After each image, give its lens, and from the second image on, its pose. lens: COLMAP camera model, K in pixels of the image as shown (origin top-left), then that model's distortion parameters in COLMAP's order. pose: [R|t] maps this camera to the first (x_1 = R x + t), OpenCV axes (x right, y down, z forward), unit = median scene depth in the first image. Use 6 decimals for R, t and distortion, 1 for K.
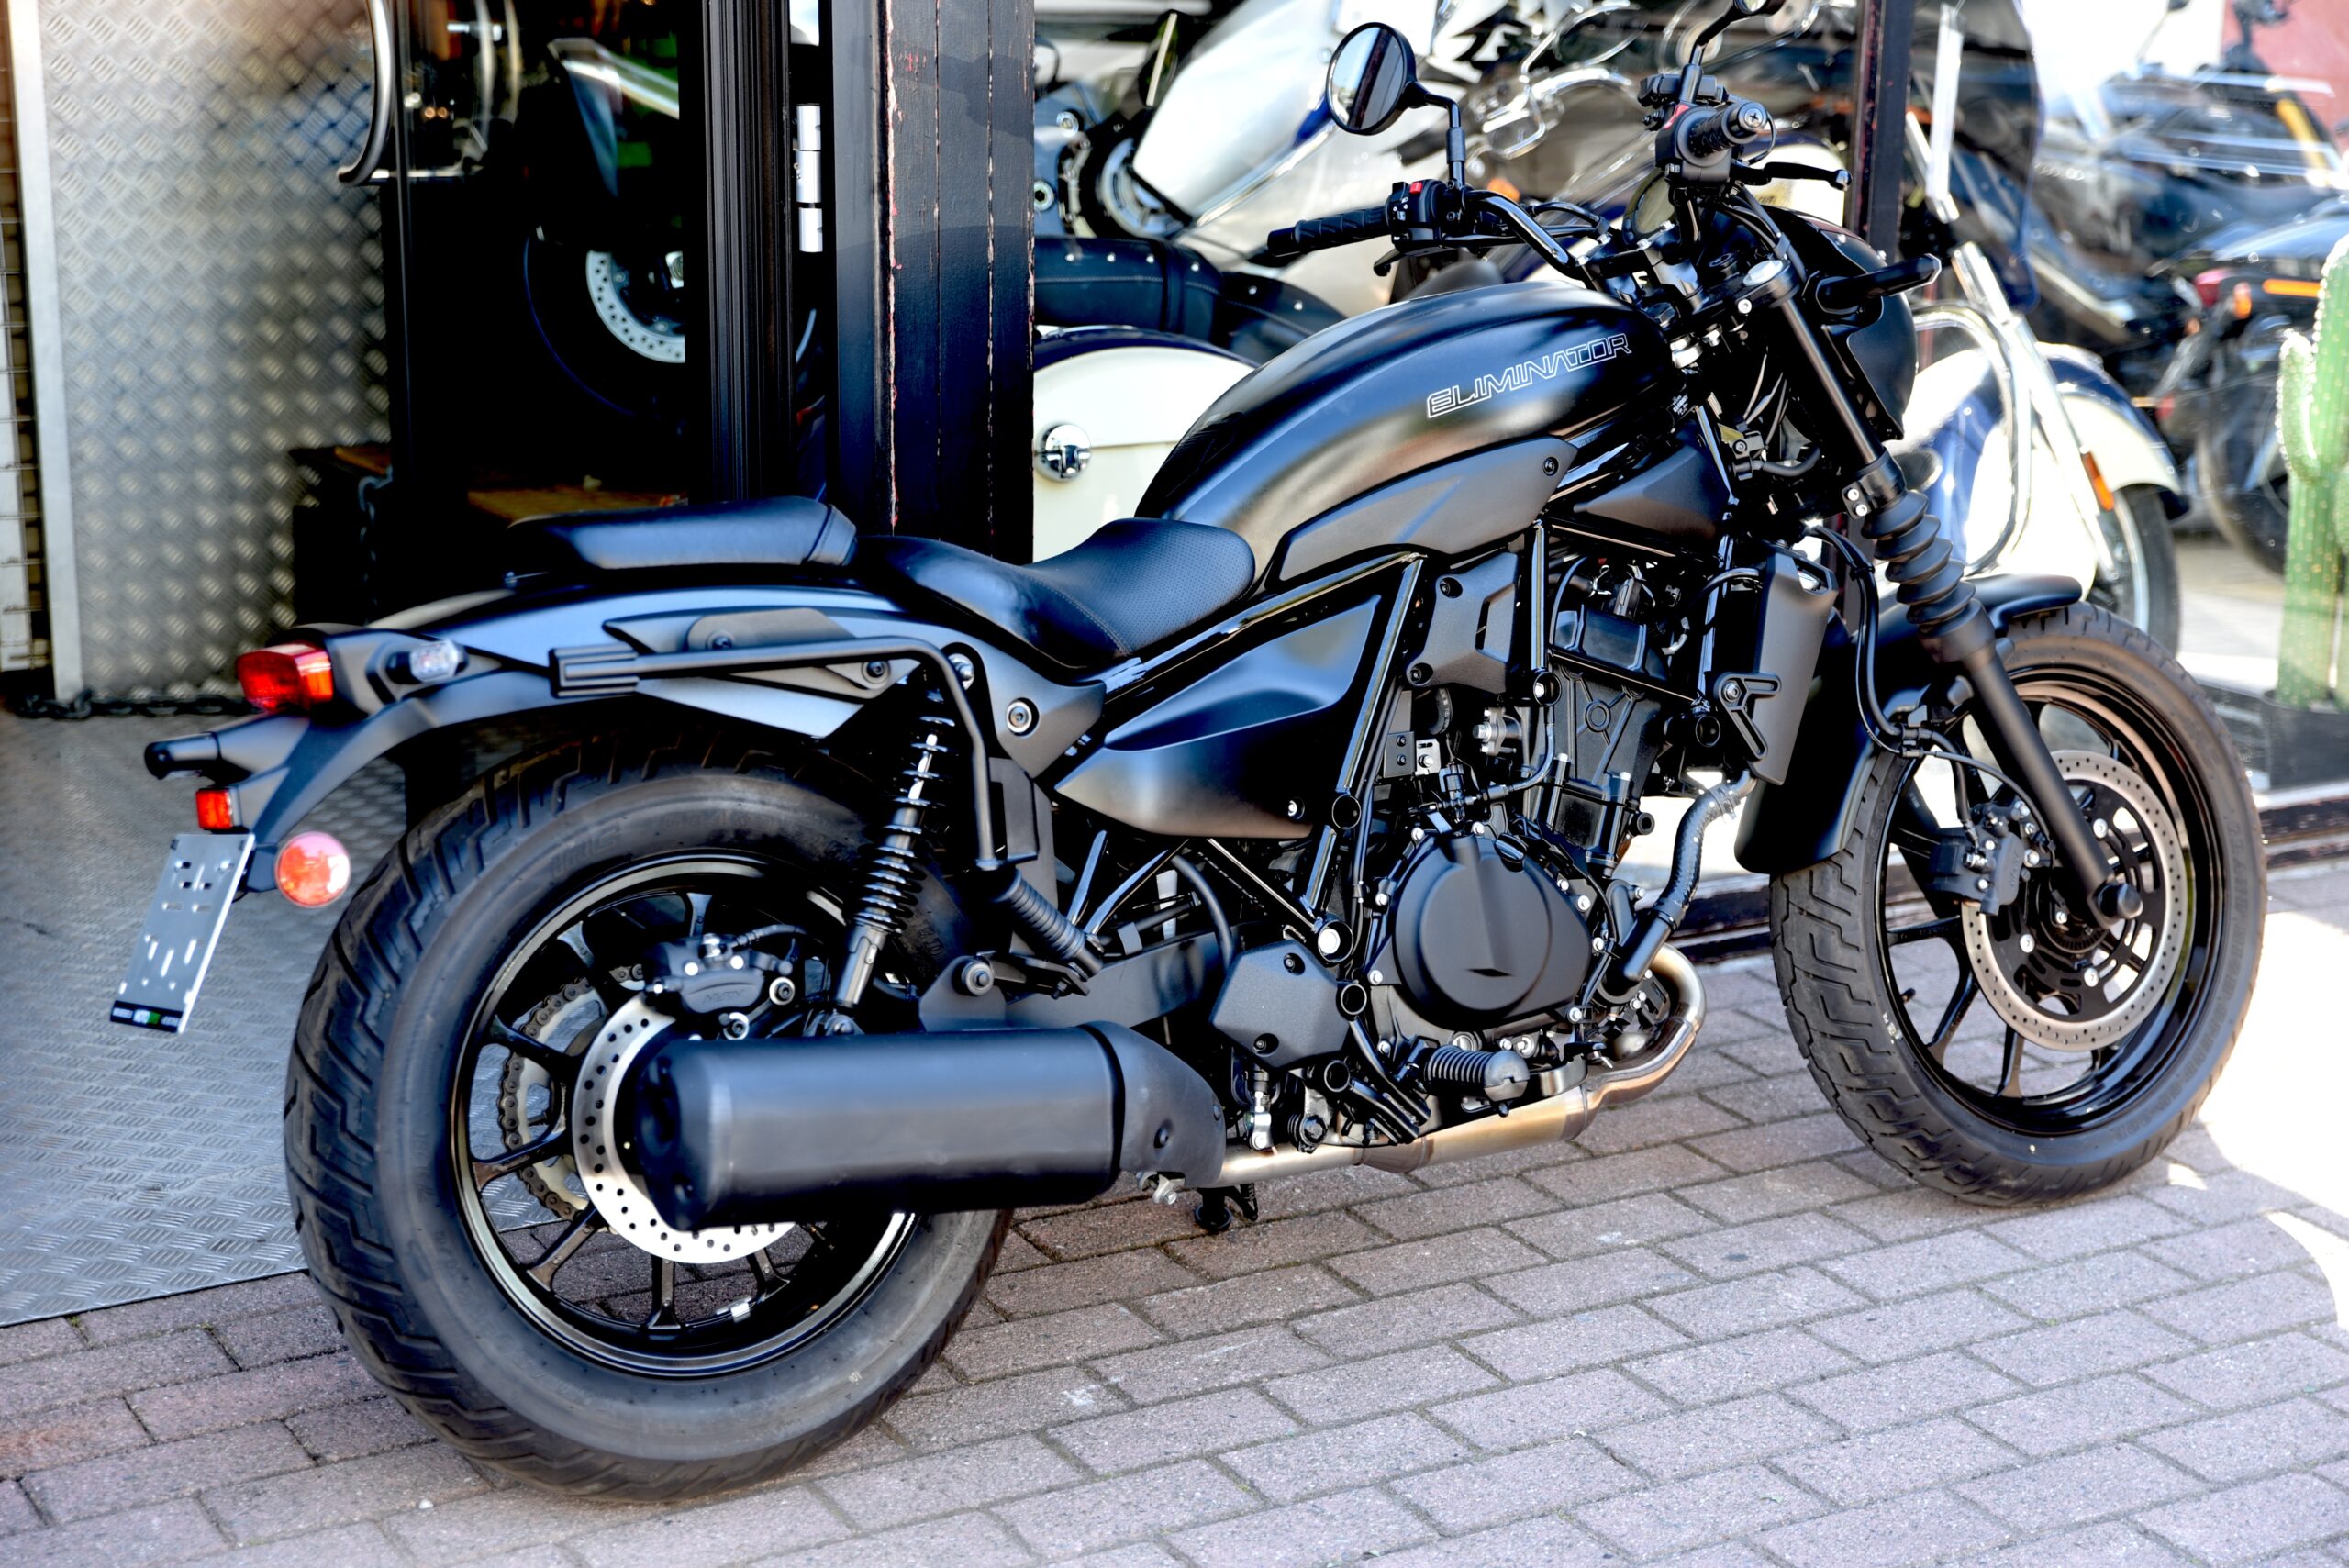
lens RADIAL K [[3683.0, 0, 1174.5], [0, 3683.0, 784.0], [0, 0, 1]] dist [0.106407, 0.026143]
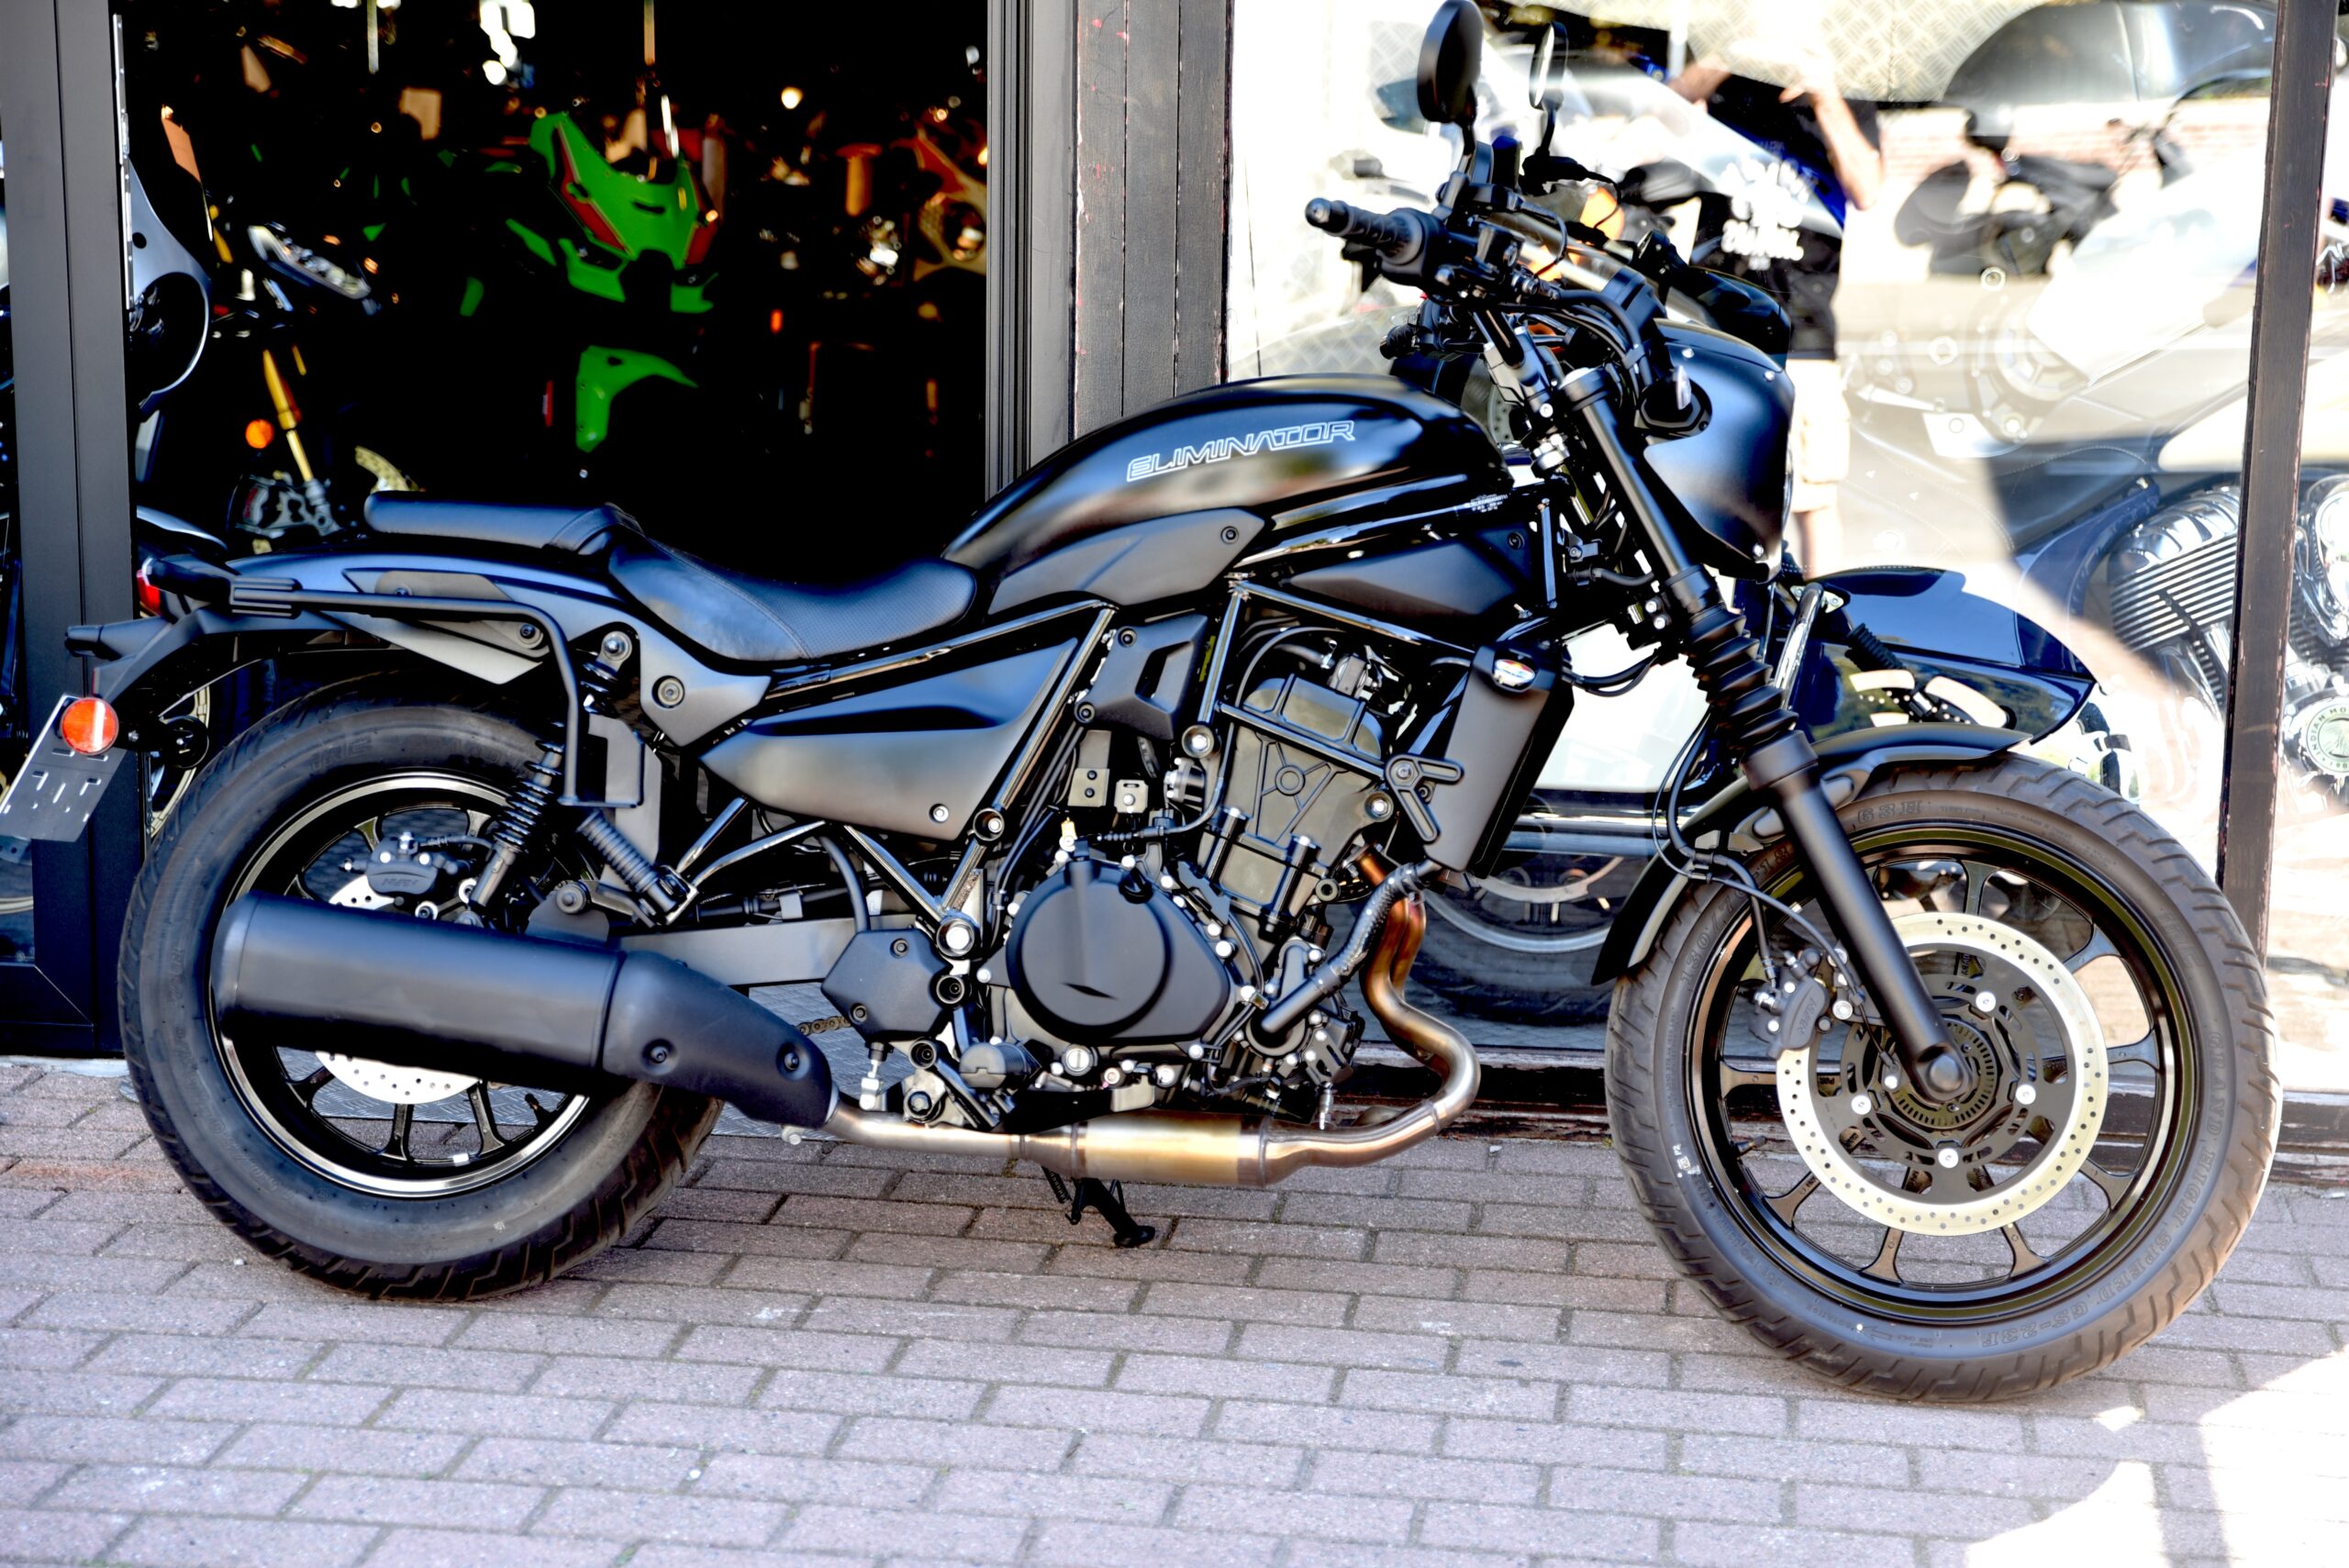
lens RADIAL K [[4055.0, 0, 1174.5], [0, 4055.0, 784.0], [0, 0, 1]] dist [0.150049, 0.071193]
pose [[0.774929, 0.108095, -0.622736, 0.819403], [-0.153959, 0.987872, -0.020110, 0.011080], [0.613010, 0.111460, 0.782174, 0.078123]]
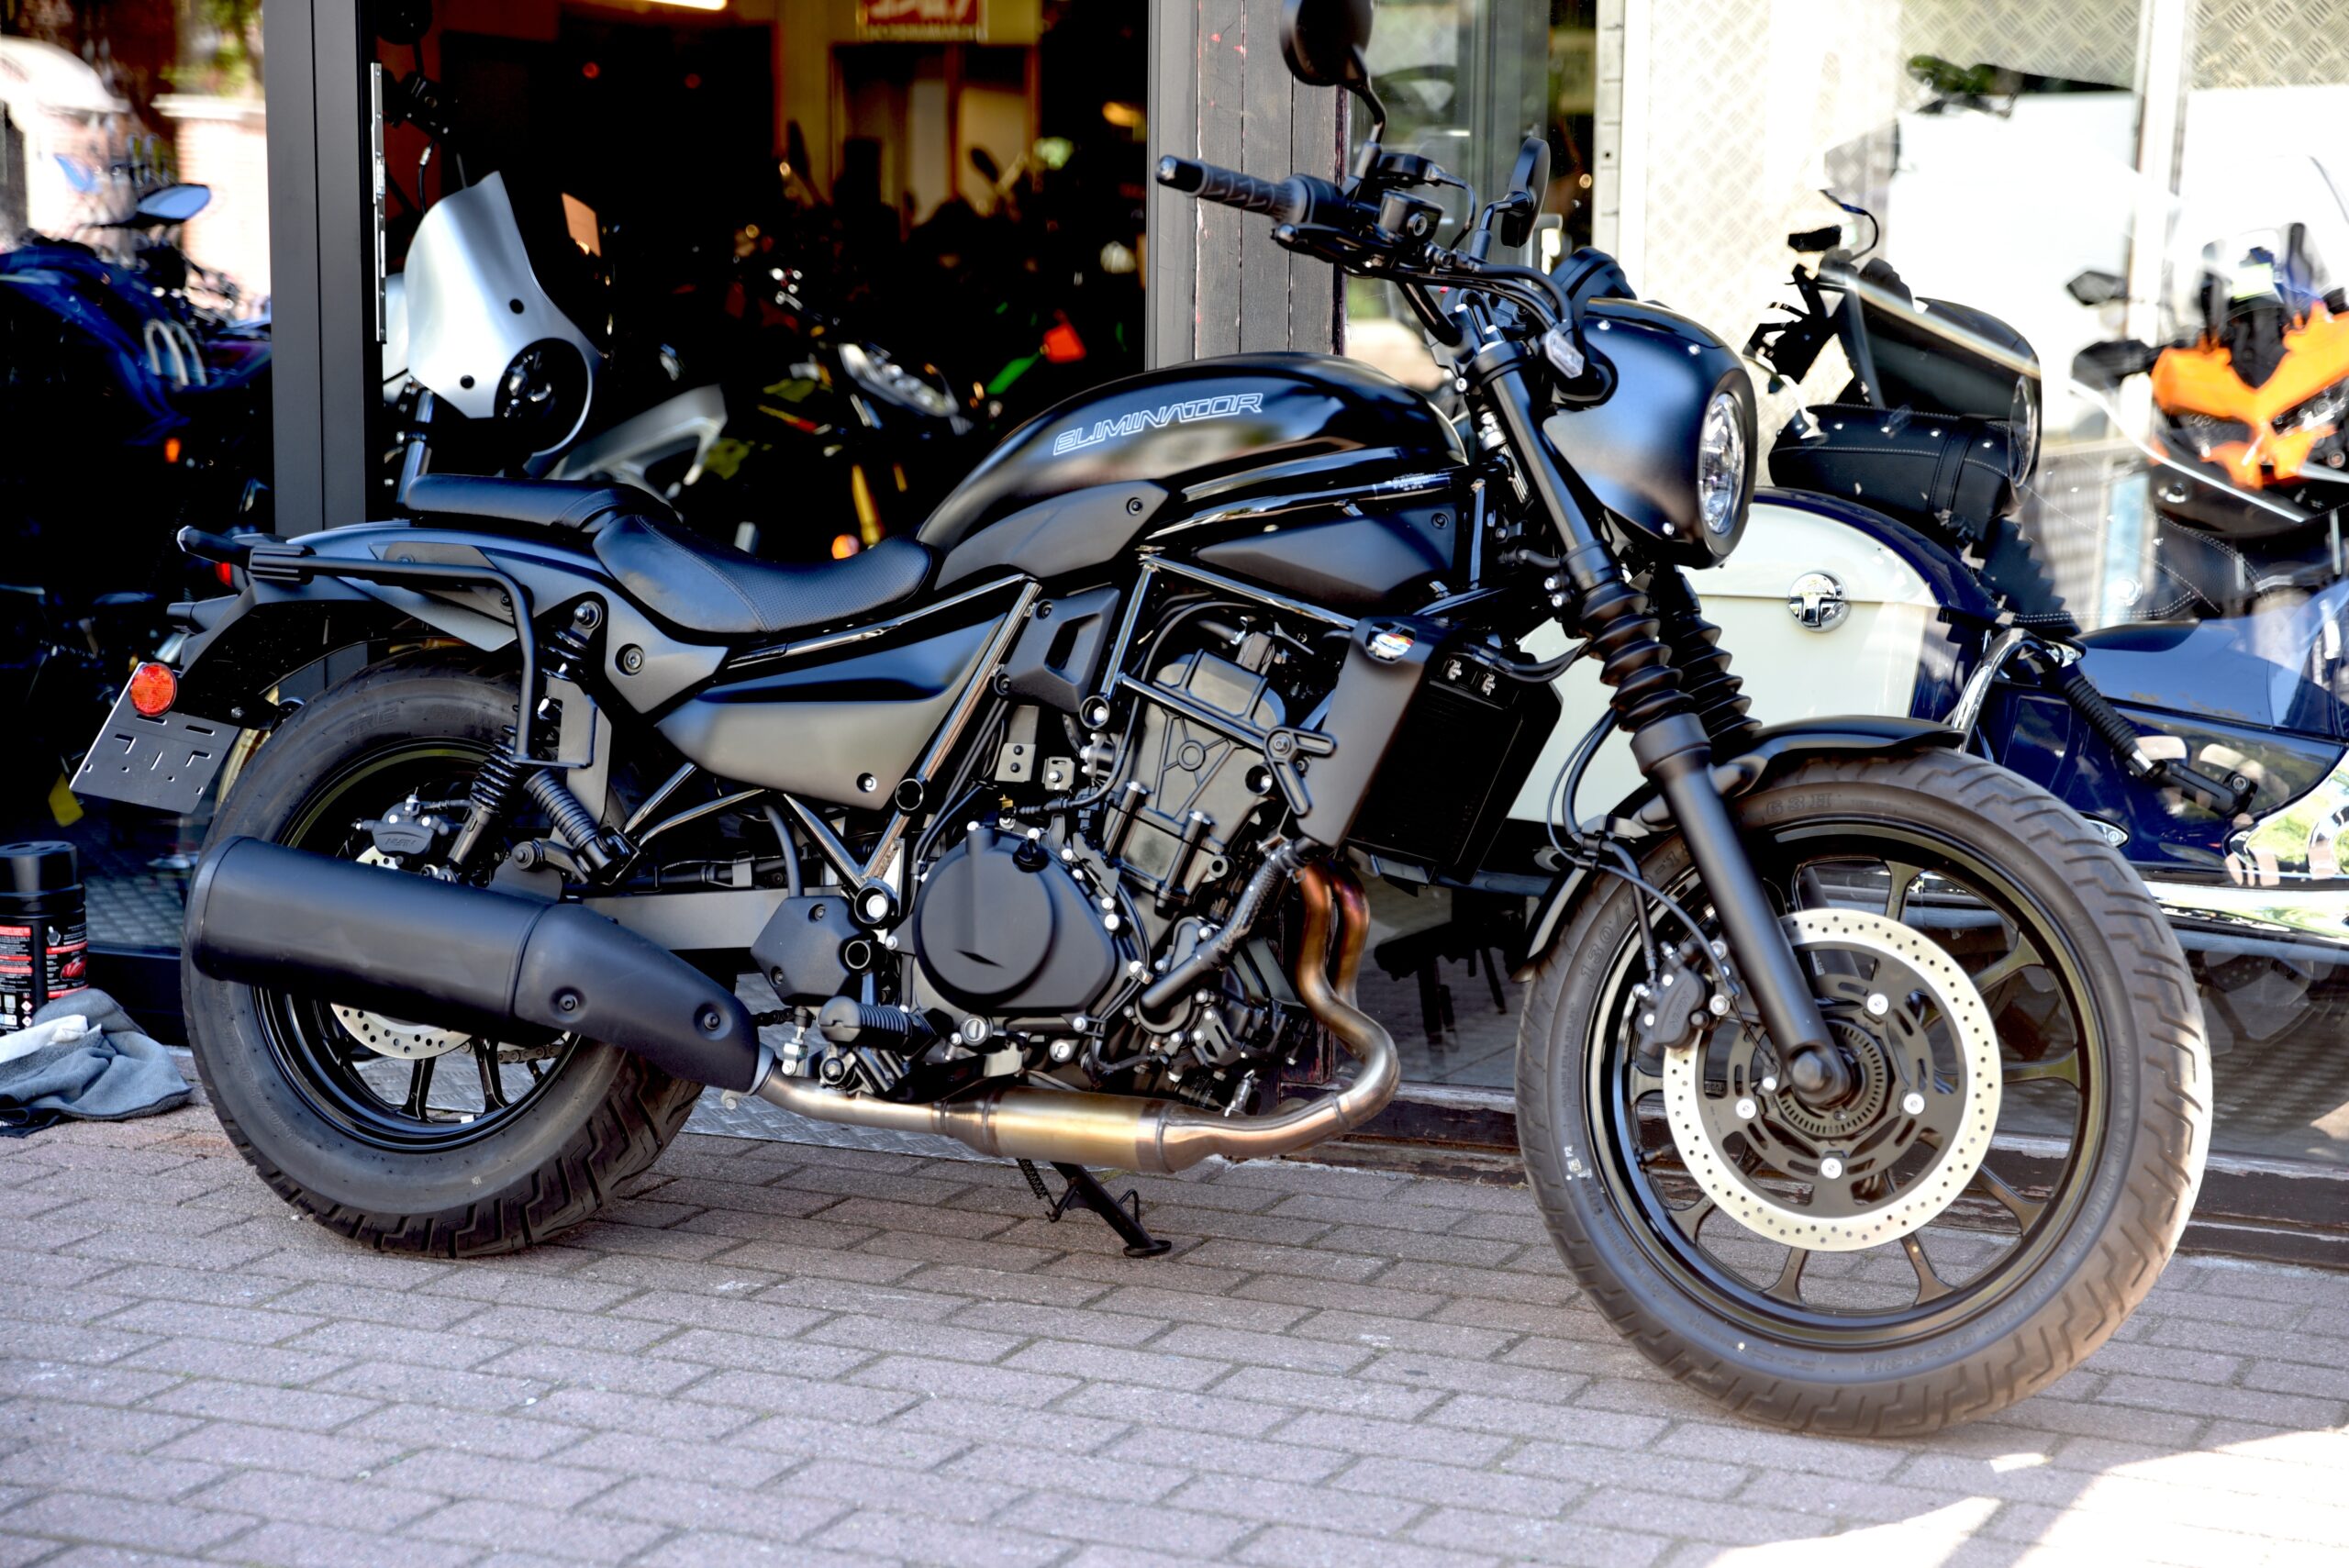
lens RADIAL K [[4313.8, 0, 1174.5], [0, 4313.8, 784.0], [0, 0, 1]] dist [0.203829, -0.044513]
pose [[0.568842, 0.084002, -0.818146, 1.120737], [-0.197026, 0.979722, -0.036397, 0.034969], [0.798498, 0.181900, 0.573858, 0.305535]]
